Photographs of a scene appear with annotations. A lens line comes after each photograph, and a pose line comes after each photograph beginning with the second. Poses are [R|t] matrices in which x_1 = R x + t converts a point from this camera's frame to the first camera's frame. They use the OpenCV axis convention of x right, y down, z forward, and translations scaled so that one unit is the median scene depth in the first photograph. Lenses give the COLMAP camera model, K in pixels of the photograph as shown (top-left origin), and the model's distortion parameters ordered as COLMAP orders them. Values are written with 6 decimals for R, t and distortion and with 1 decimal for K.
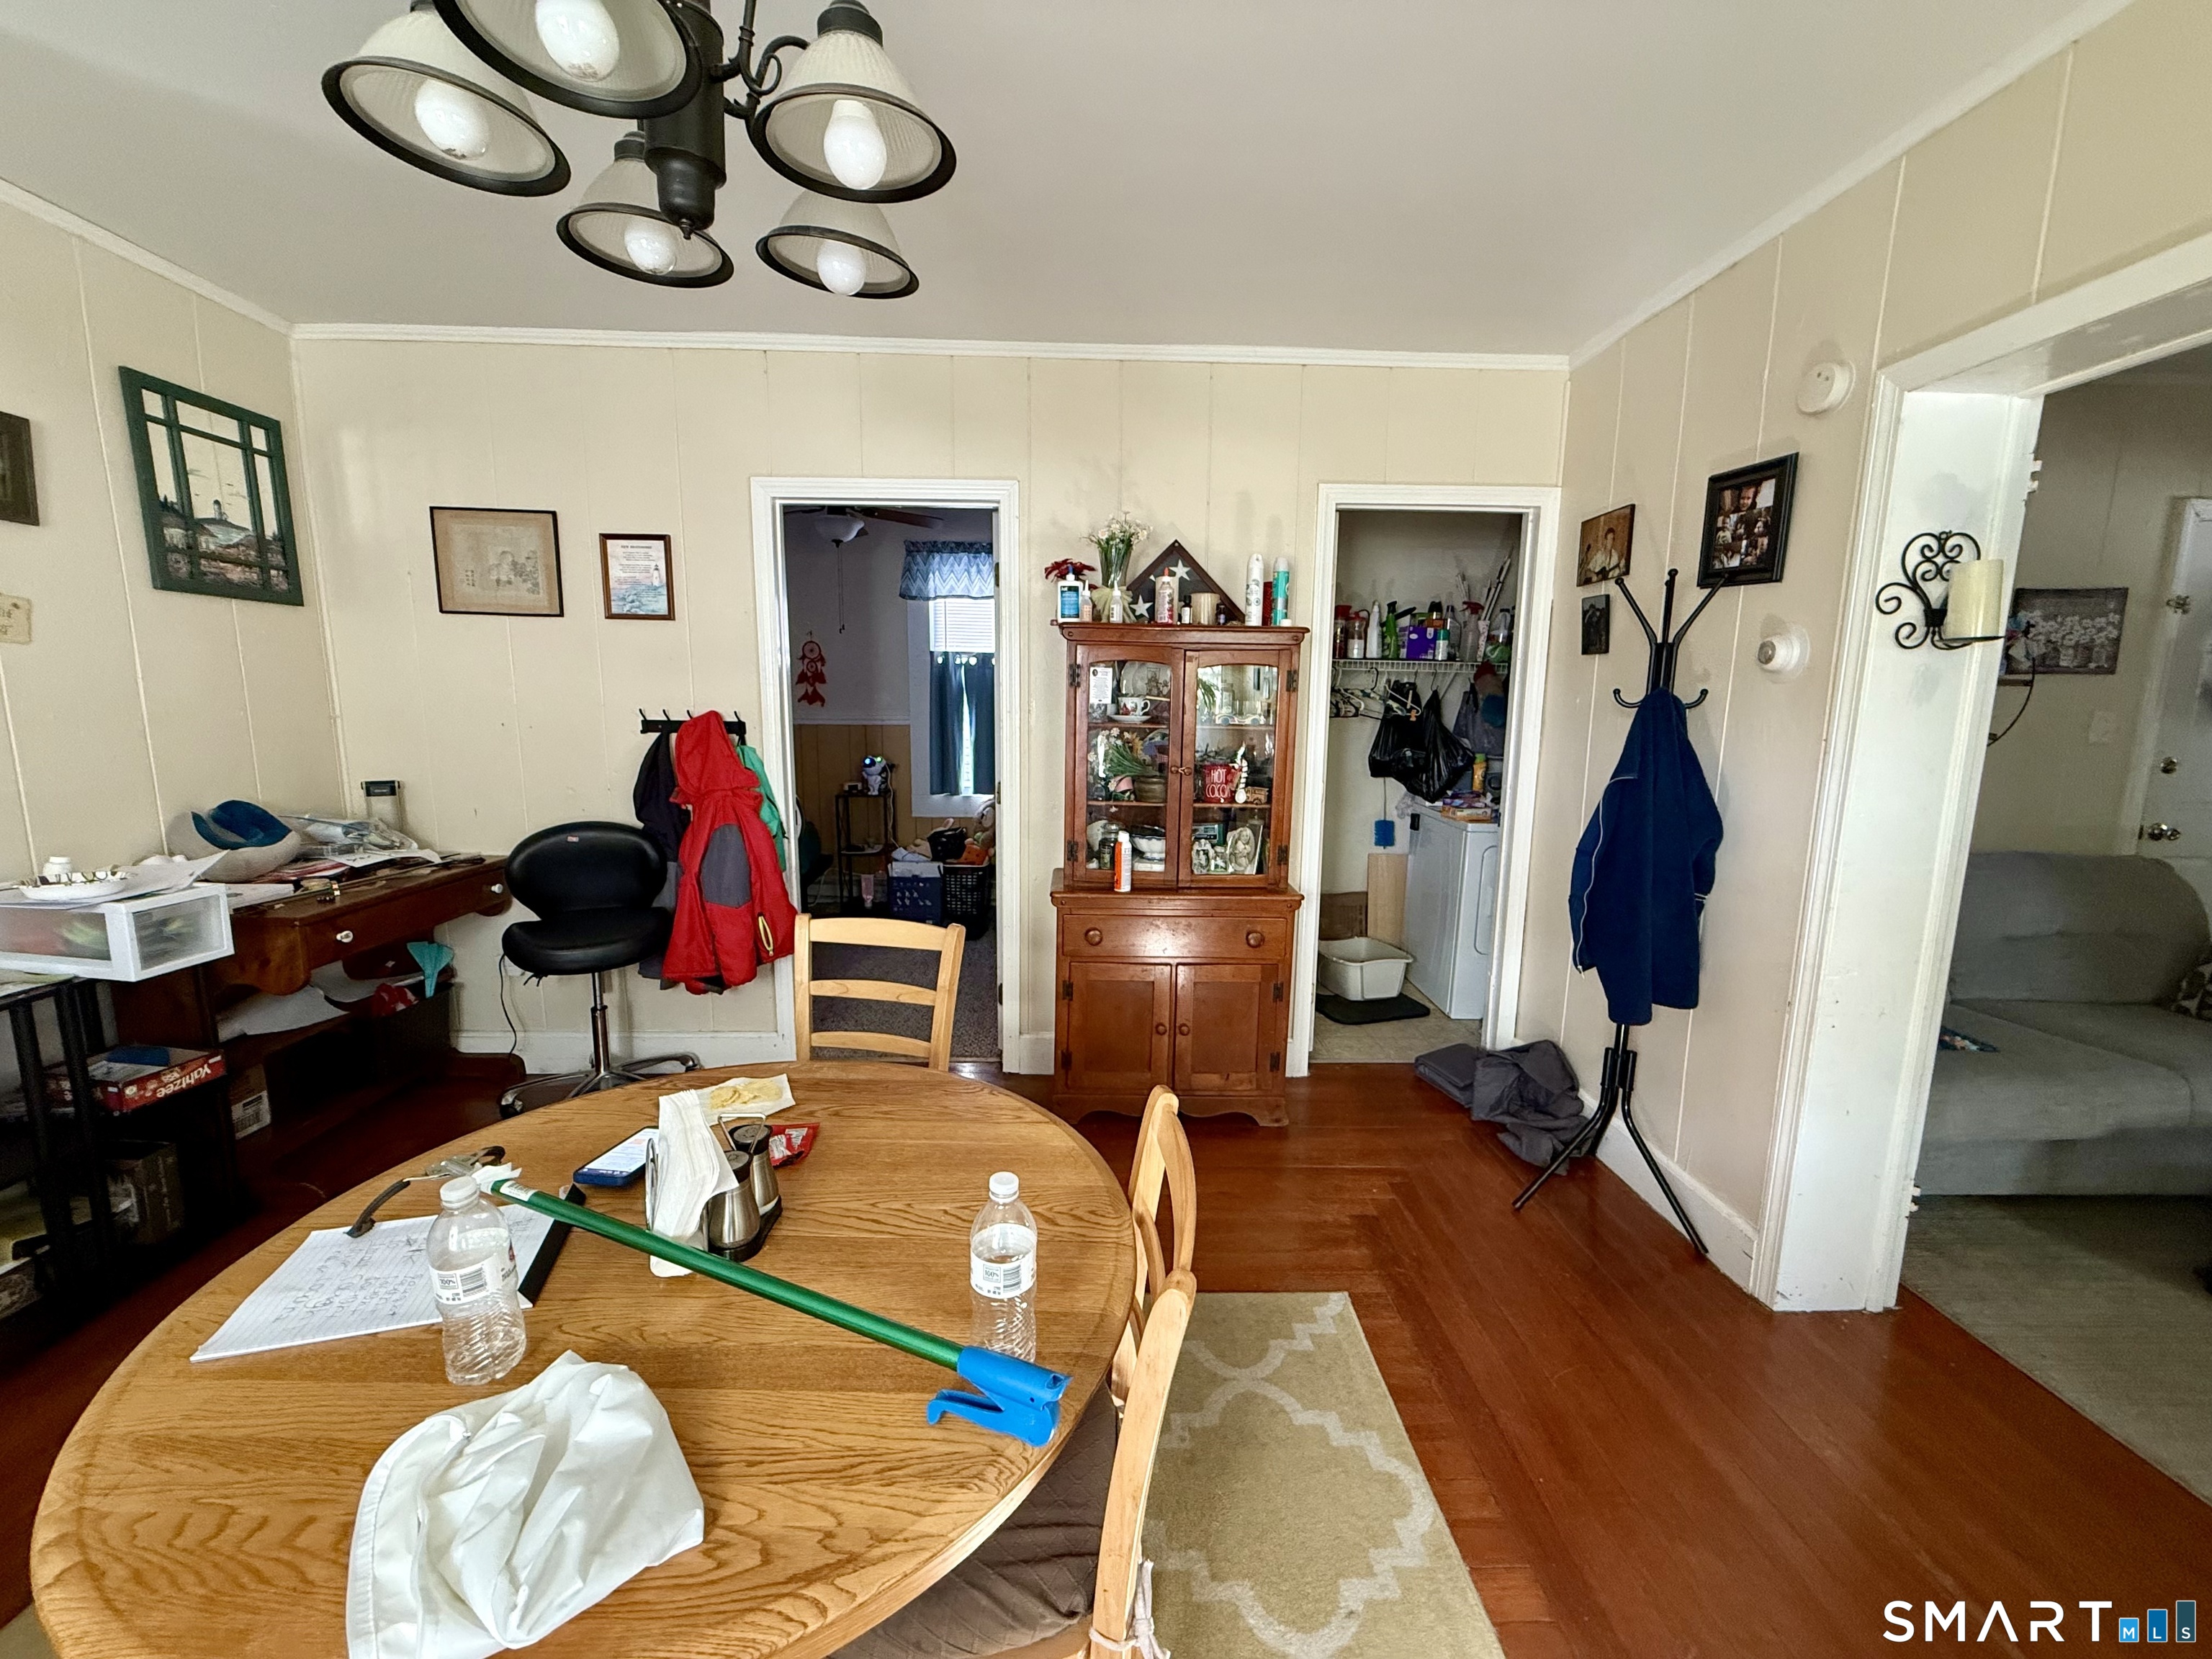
lens RADIAL K [[885.3, 0, 1106.0], [0, 885.3, 829.5], [0, 0, 1]] dist [0.002254, -0.000033]
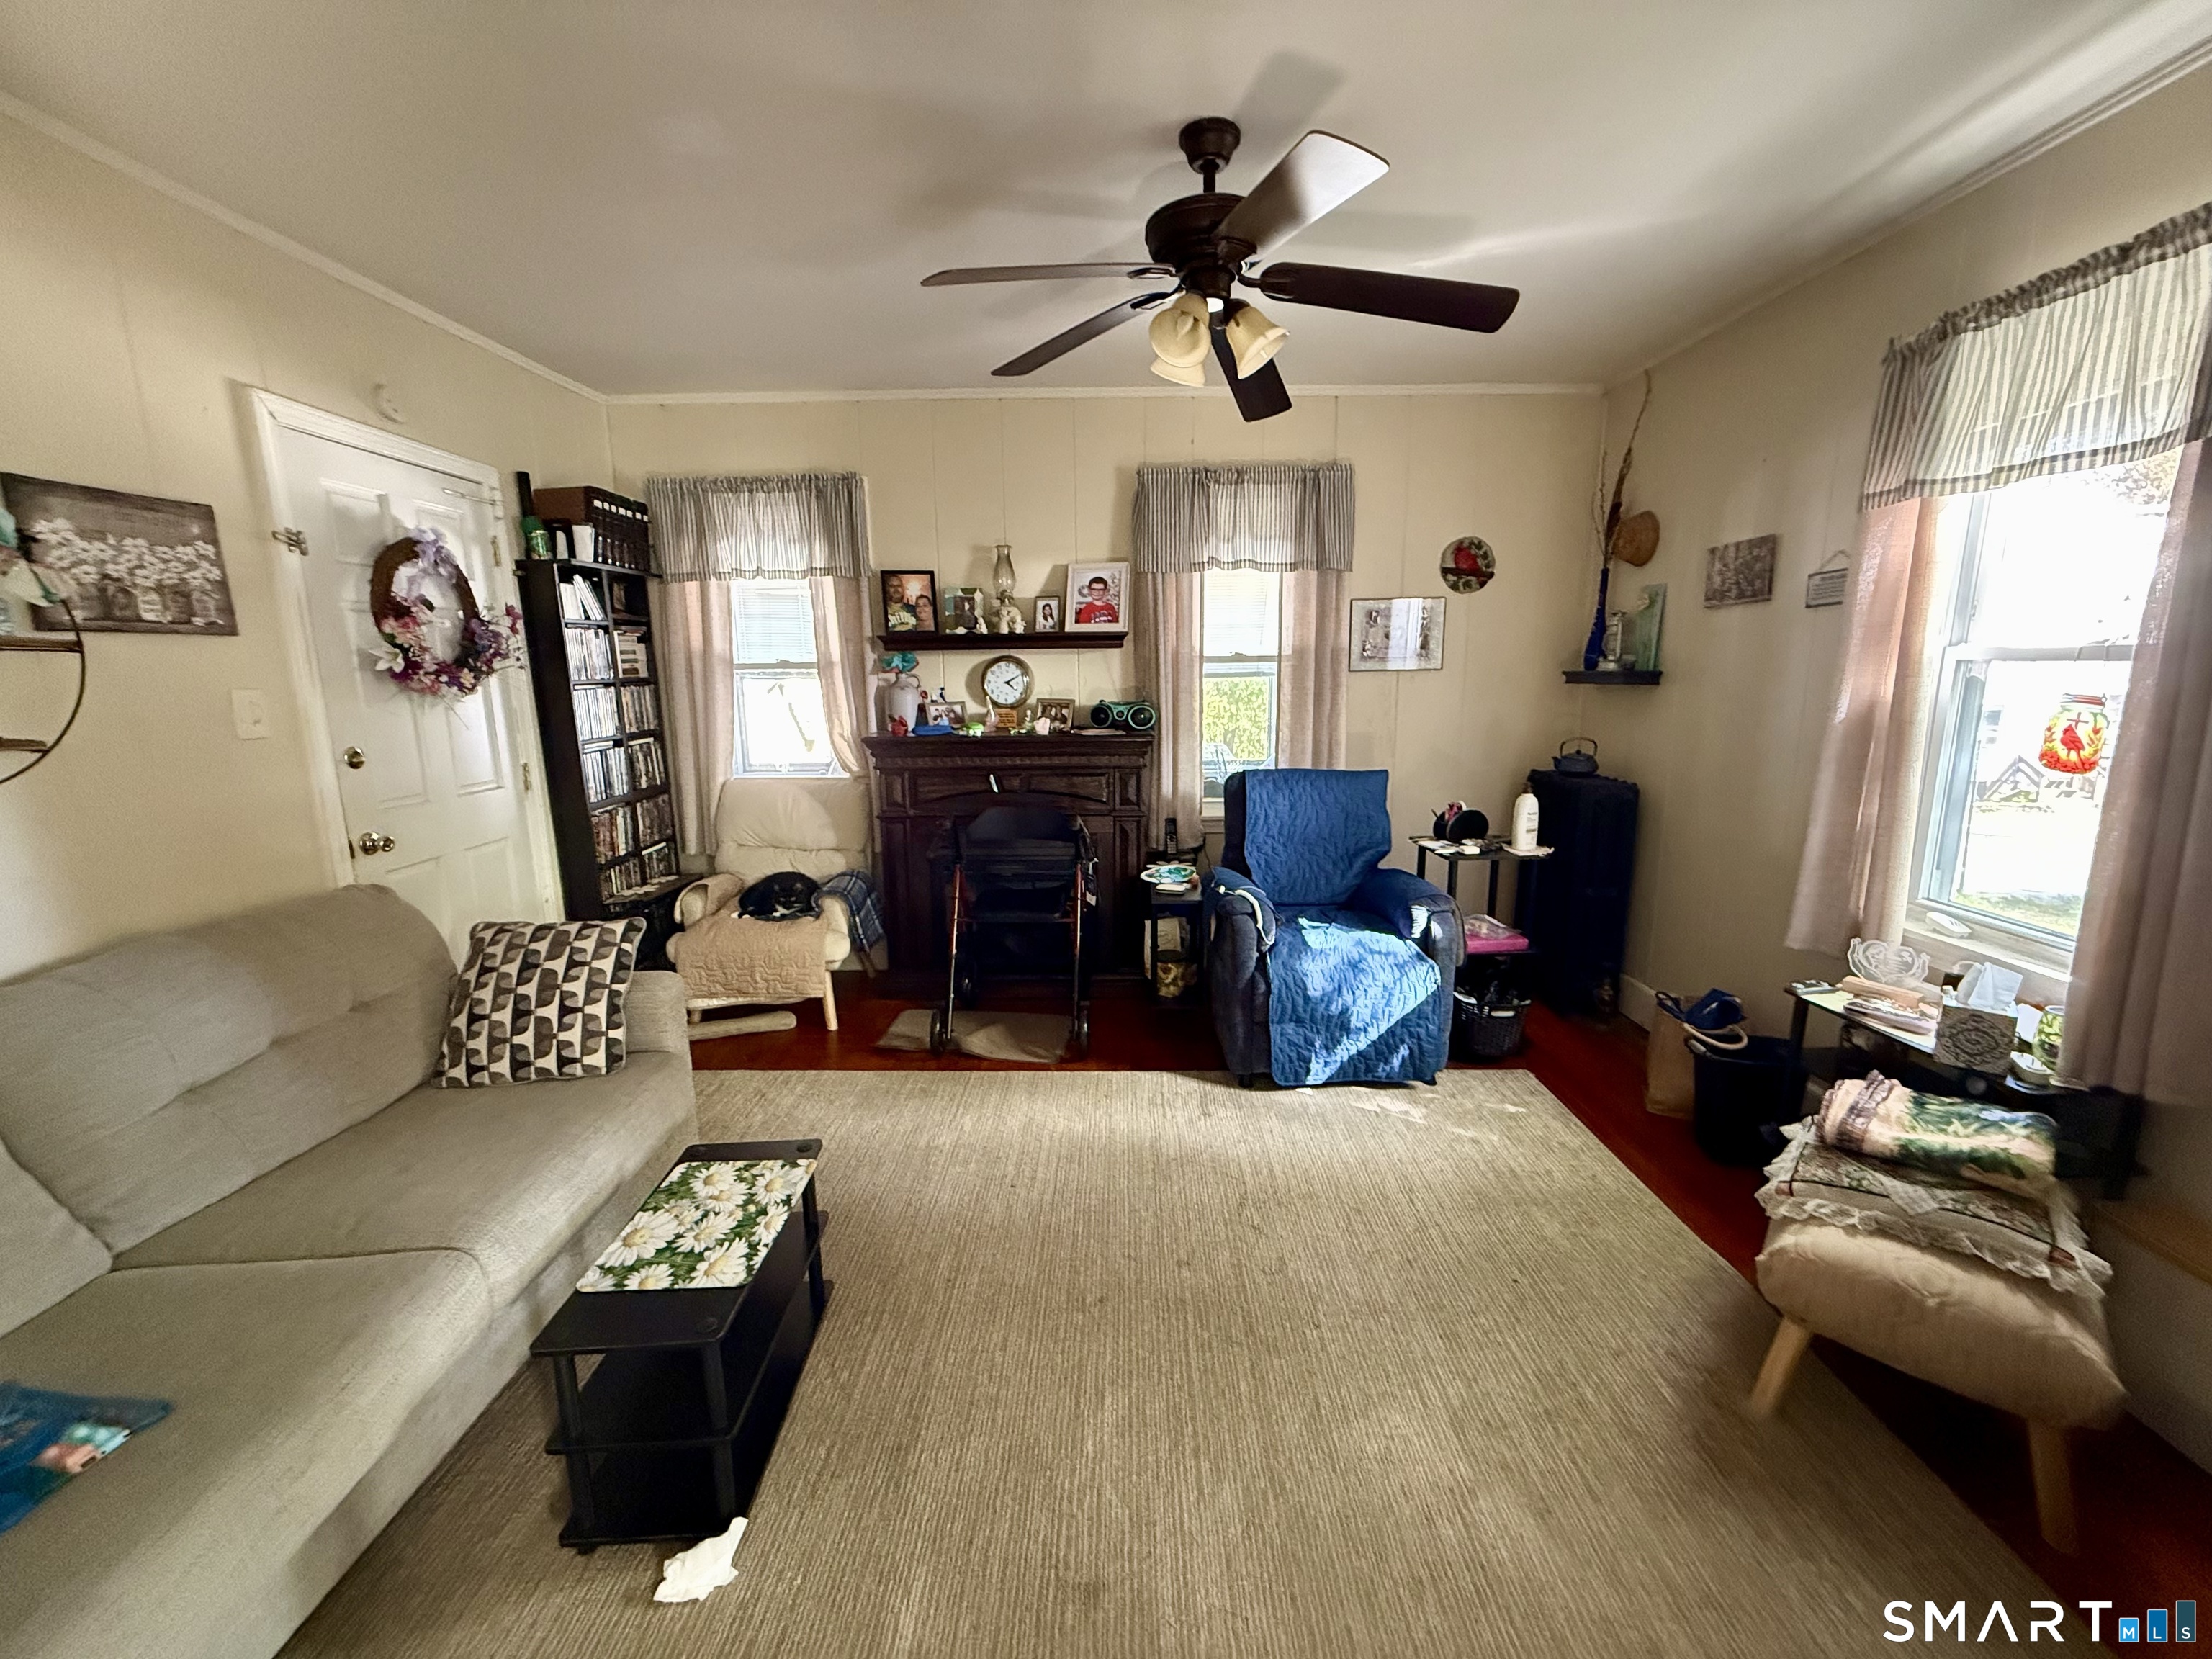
lens RADIAL K [[885.3, 0, 1106.0], [0, 885.3, 829.5], [0, 0, 1]] dist [0.002254, -0.000033]
pose [[0.044349, -0.193010, 0.980194, 0.477474], [0.162056, 0.969554, 0.183583, -0.048755], [-0.985785, 0.150704, 0.074277, 0.322455]]
